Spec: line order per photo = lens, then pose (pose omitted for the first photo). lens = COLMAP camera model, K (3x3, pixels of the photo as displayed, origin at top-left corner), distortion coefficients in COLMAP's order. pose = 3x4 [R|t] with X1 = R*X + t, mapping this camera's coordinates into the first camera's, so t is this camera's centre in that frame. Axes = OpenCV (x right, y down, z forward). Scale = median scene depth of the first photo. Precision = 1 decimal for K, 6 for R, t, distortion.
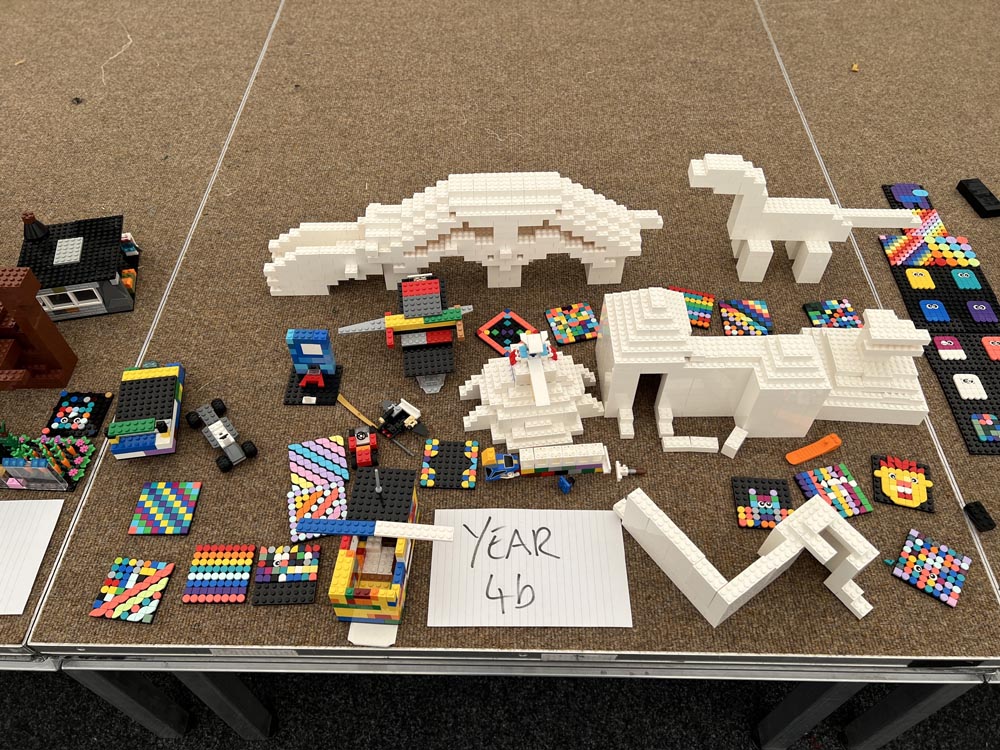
lens RADIAL K [[746.9, 0, 499.1], [0, 746.9, 378.2], [0, 0, 1]] dist [0.015600, -0.004040]
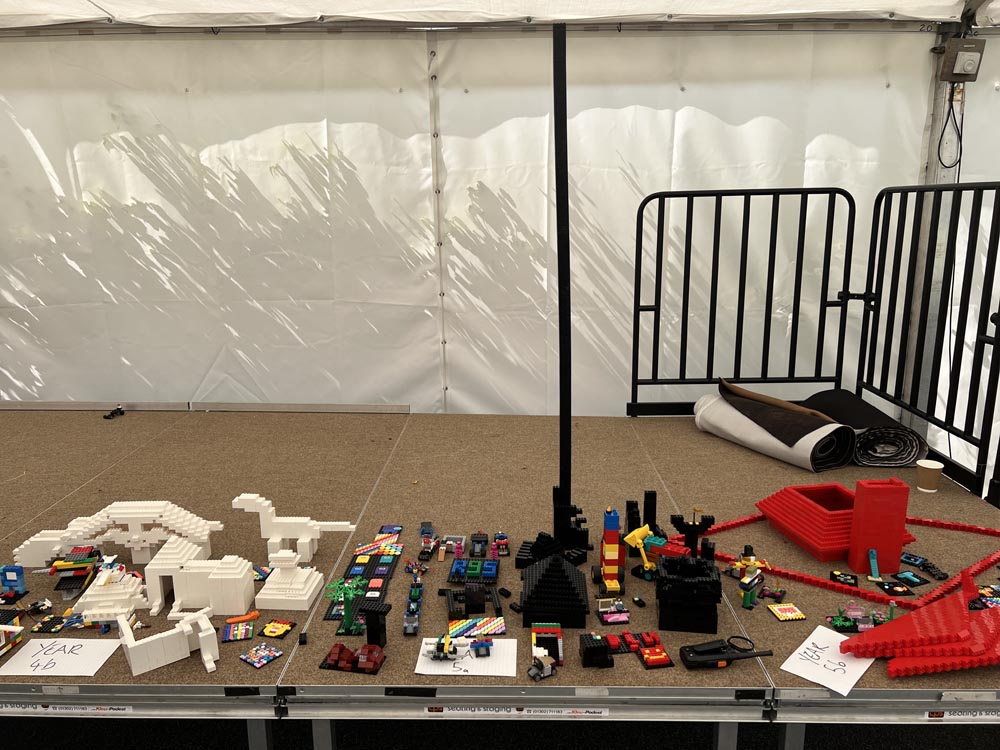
lens RADIAL K [[746.9, 0, 501.9], [0, 746.9, 374.7], [0, 0, 1]] dist [0.015600, -0.004040]
pose [[0.999936, -0.009511, -0.006108, 1.064917], [0.003600, 0.780165, -0.625563, 0.792909], [0.010715, 0.625501, 0.780149, -0.885322]]
